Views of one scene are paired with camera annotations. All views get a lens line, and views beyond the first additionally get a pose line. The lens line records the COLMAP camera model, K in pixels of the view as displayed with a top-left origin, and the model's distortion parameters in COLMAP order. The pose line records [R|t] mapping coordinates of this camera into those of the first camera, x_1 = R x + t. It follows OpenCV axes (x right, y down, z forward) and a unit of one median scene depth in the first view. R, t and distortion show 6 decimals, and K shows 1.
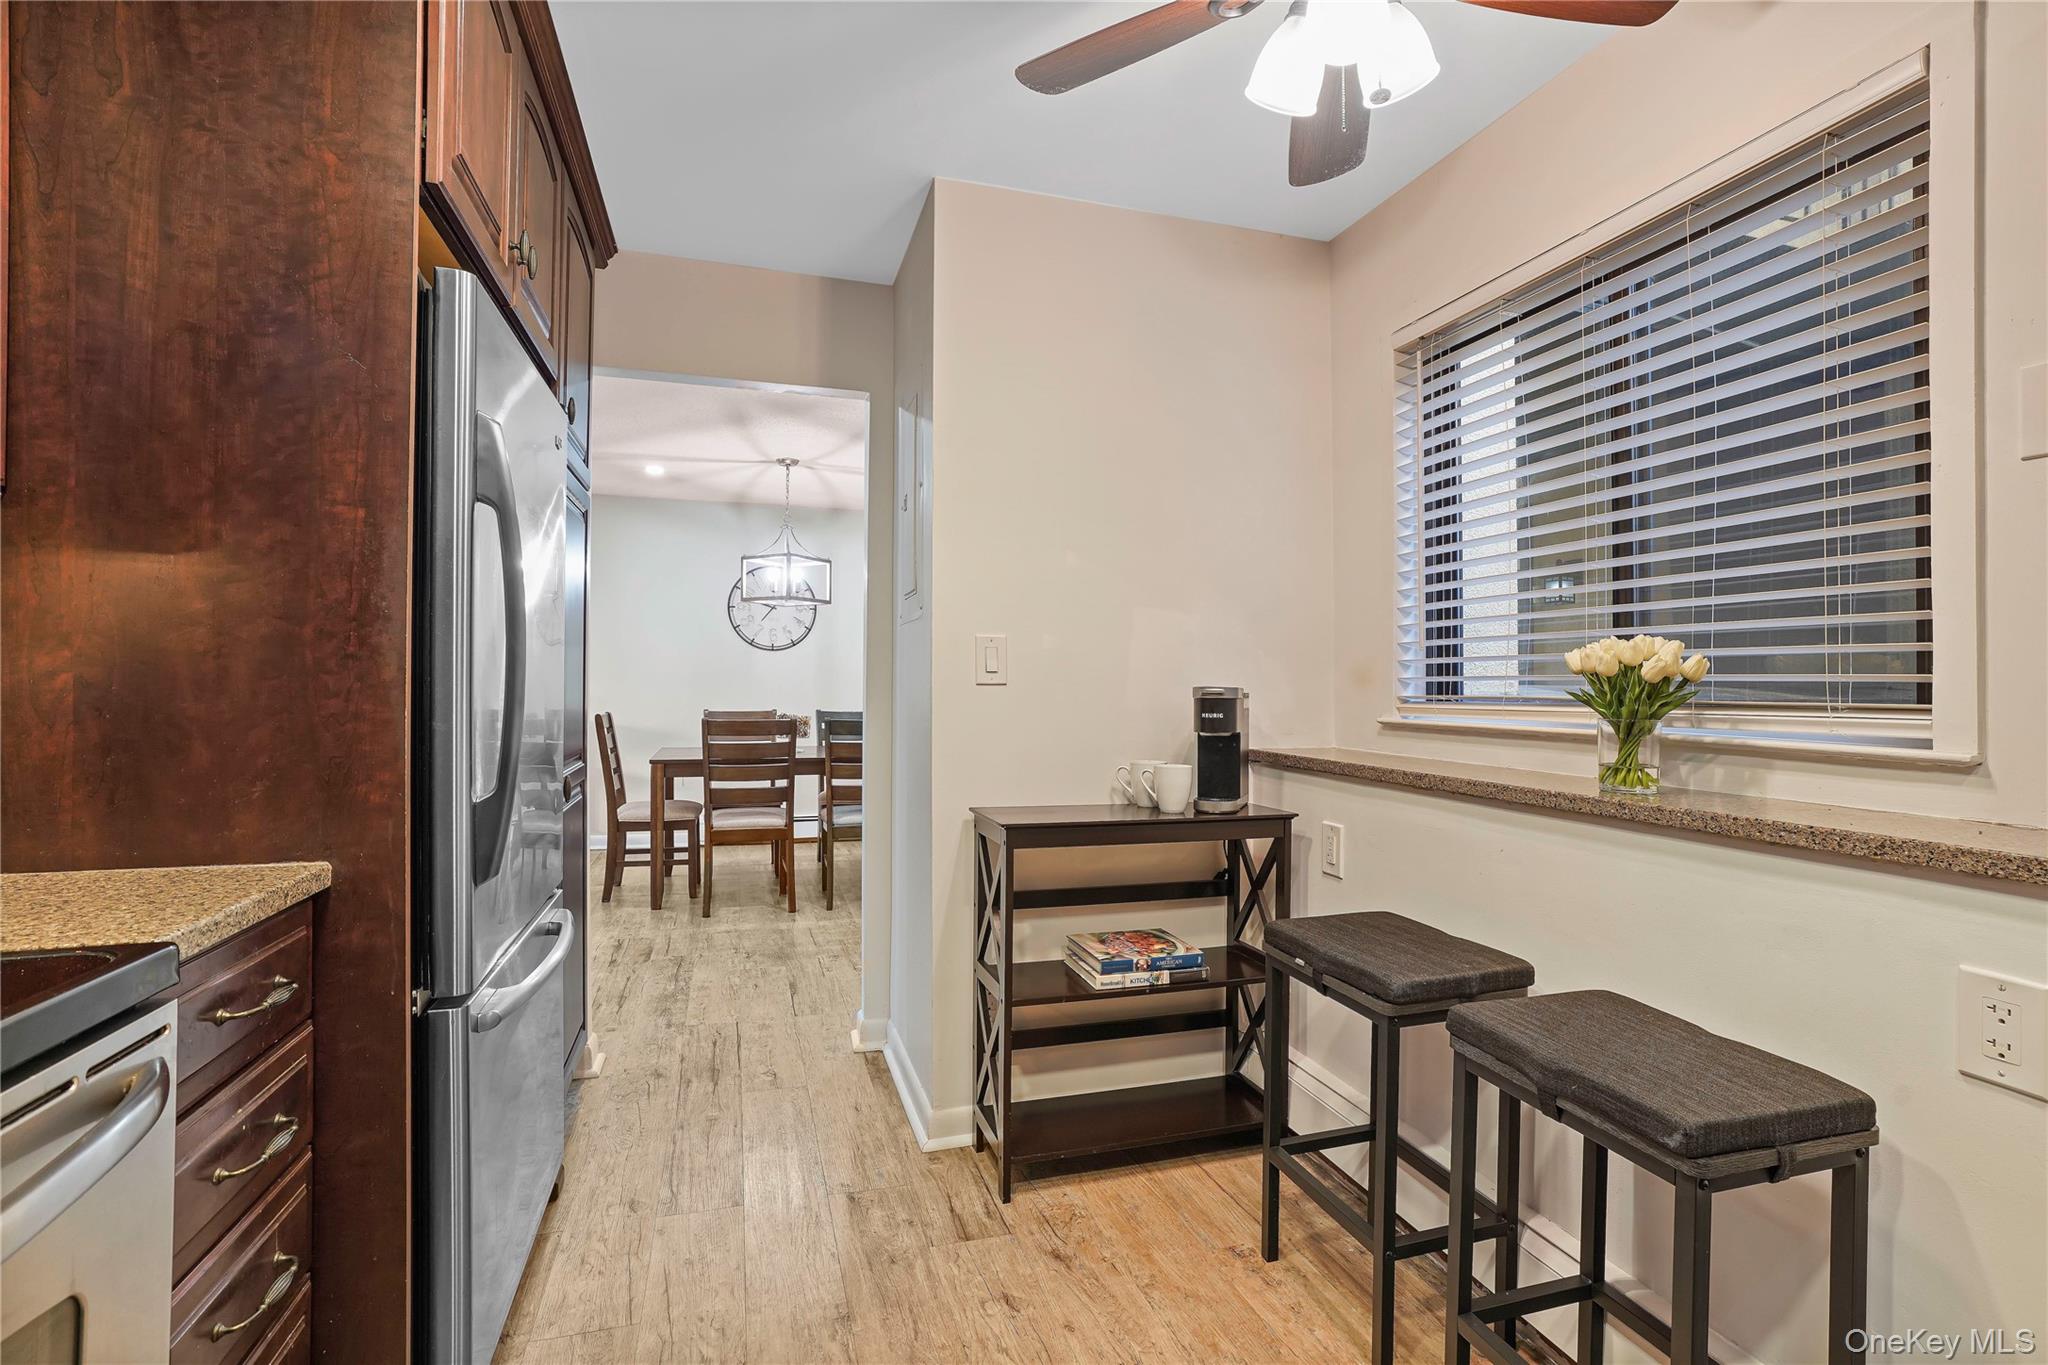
lens RADIAL K [[956.4, 0, 1049.3], [0, 956.4, 687.2], [0, 0, 1]] dist [-0.062761, 0.031462]
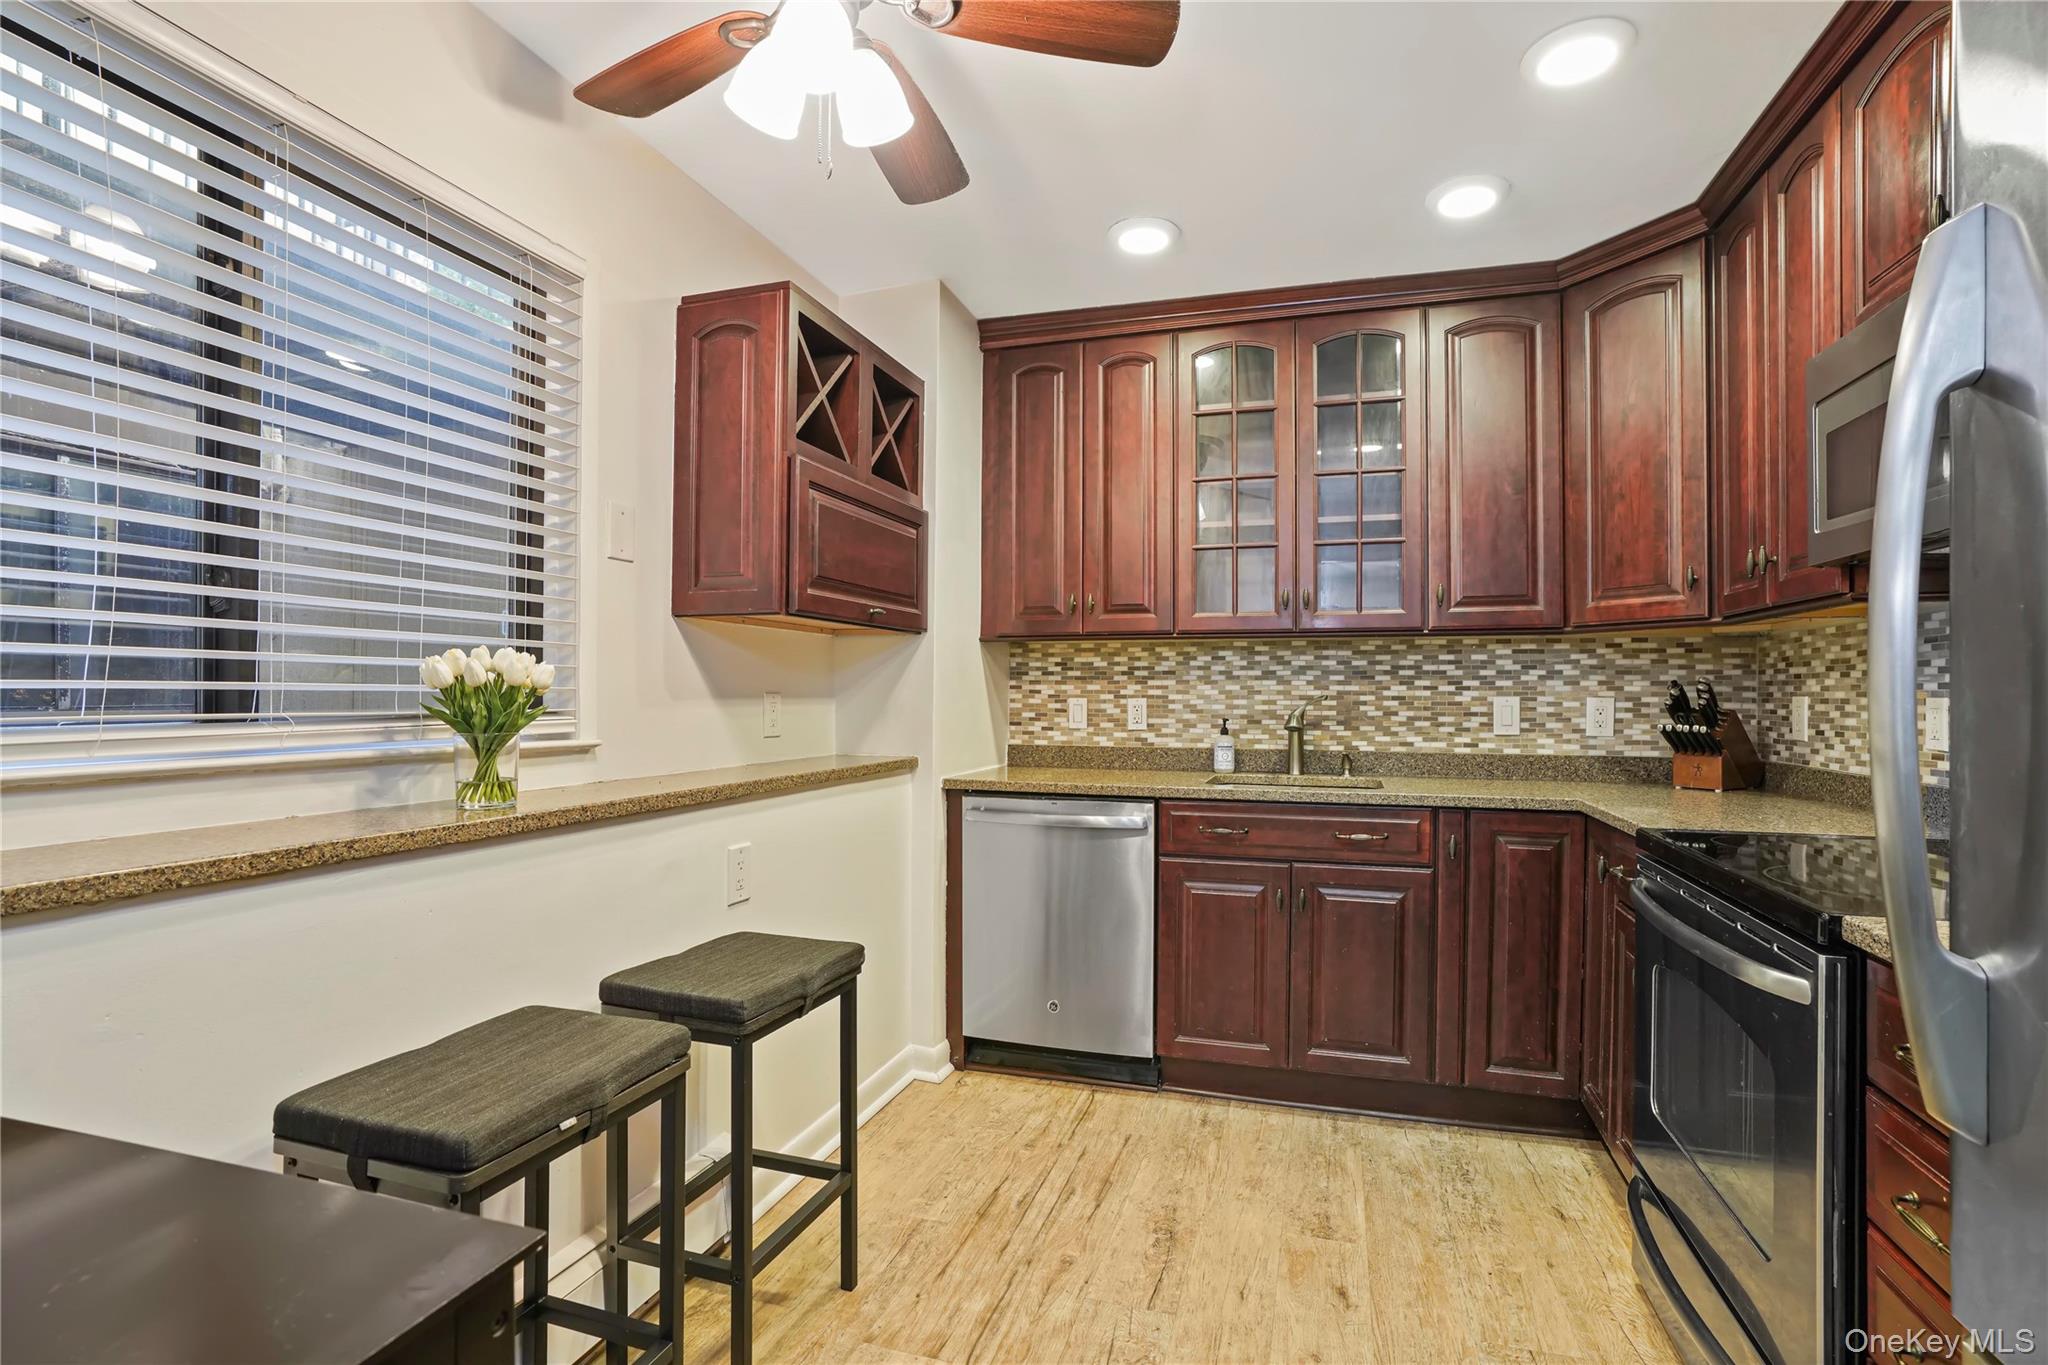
lens RADIAL K [[956.4, 0, 1049.3], [0, 956.4, 687.2], [0, 0, 1]] dist [-0.062761, 0.031462]
pose [[-0.827974, -0.000489, 0.560766, -0.391337], [-0.004626, 0.999972, -0.005958, -0.007574], [-0.560747, -0.007528, -0.827953, 1.432534]]
